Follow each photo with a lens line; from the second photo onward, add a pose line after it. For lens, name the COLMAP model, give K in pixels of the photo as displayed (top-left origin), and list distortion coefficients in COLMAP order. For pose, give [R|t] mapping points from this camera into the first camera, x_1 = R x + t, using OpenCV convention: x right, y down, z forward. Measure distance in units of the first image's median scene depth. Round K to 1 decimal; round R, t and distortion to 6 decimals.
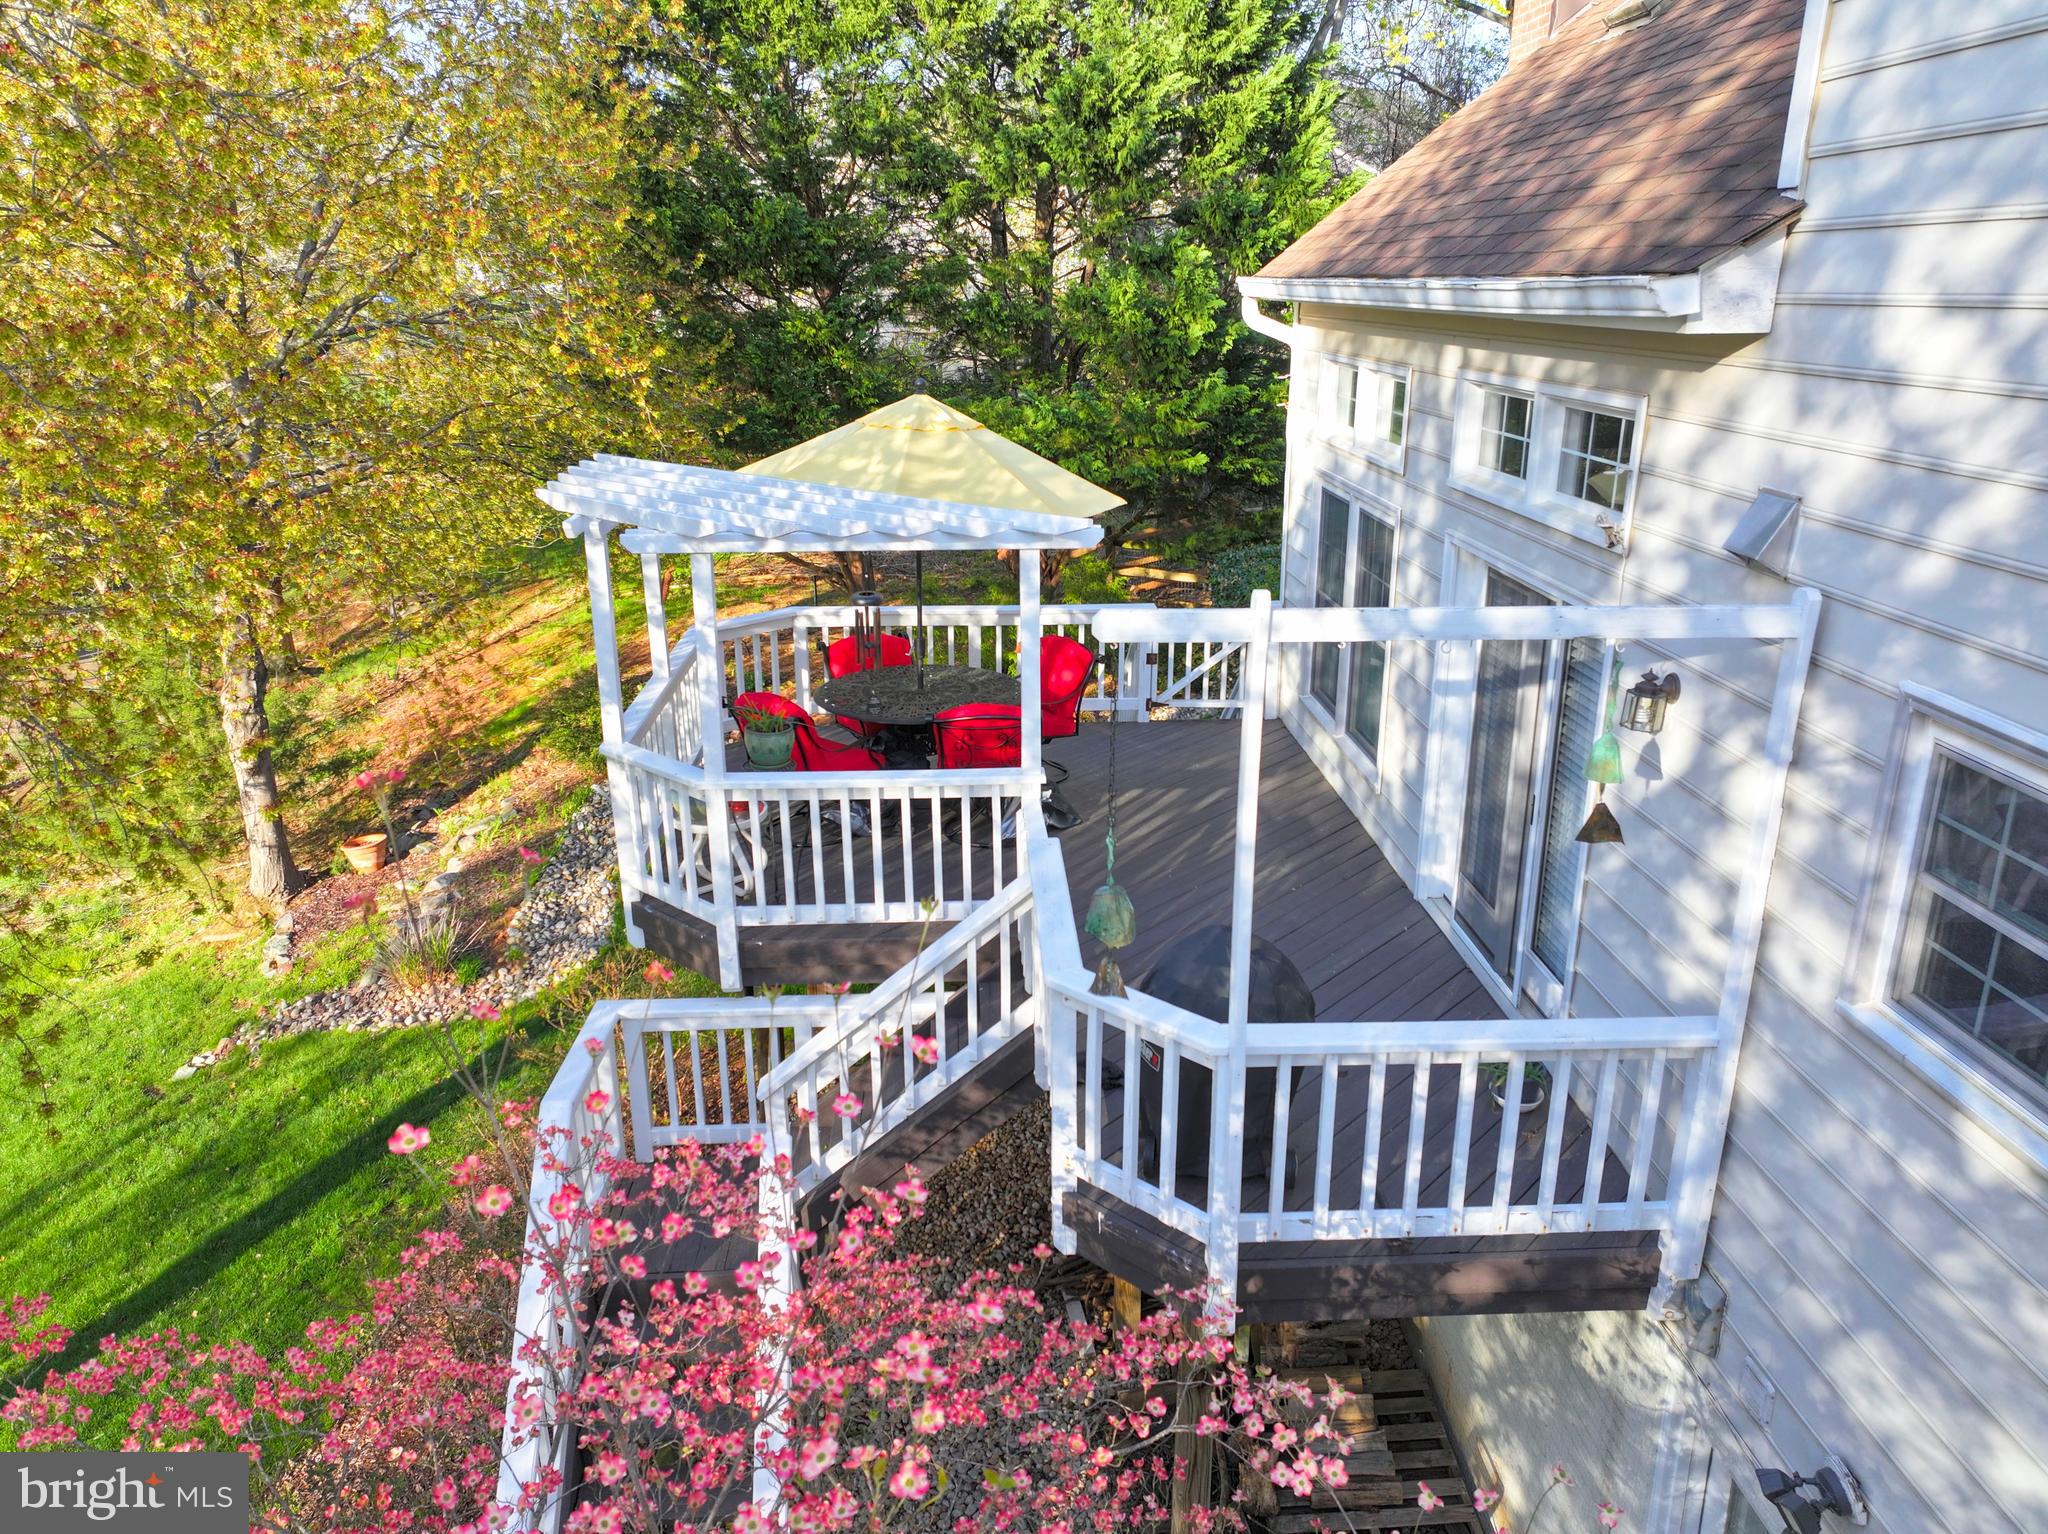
lens RADIAL K [[1439.1, 0, 1024.0], [0, 1439.1, 767.0], [0, 0, 1]] dist [0.003232, 0.000421]
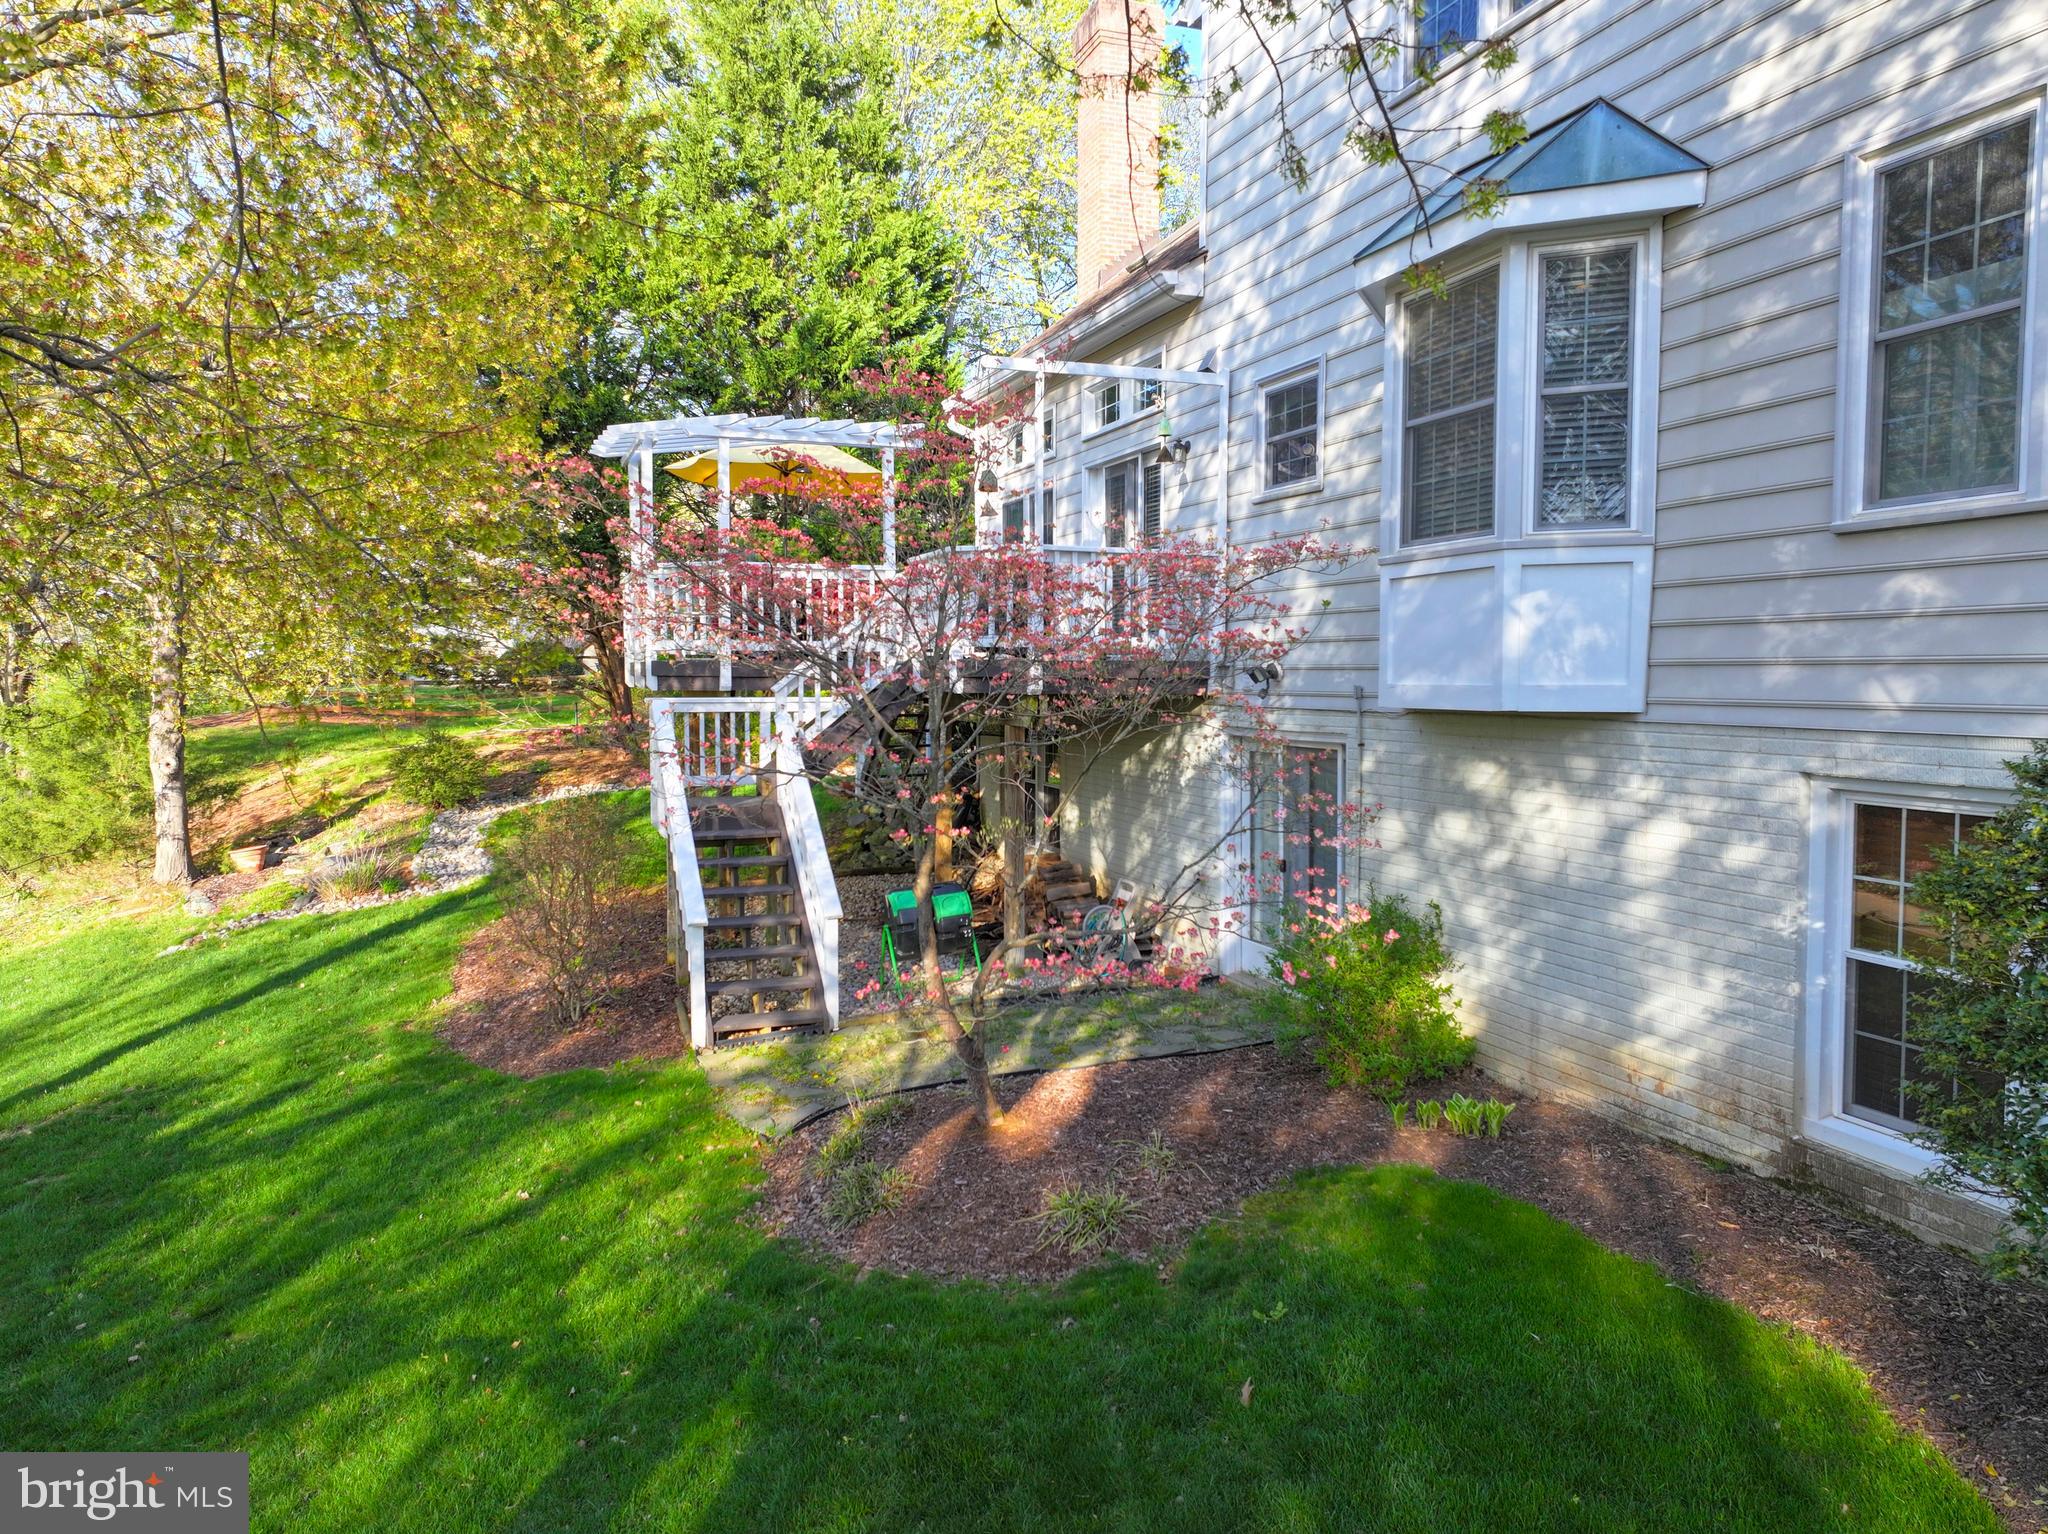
lens RADIAL K [[1439.1, 0, 1024.0], [0, 1439.1, 767.0], [0, 0, 1]] dist [0.003232, 0.000421]
pose [[0.959749, -0.014503, 0.280486, -0.175536], [0.084217, 0.967573, -0.238140, 0.354157], [-0.267937, 0.252176, 0.929848, -0.364503]]
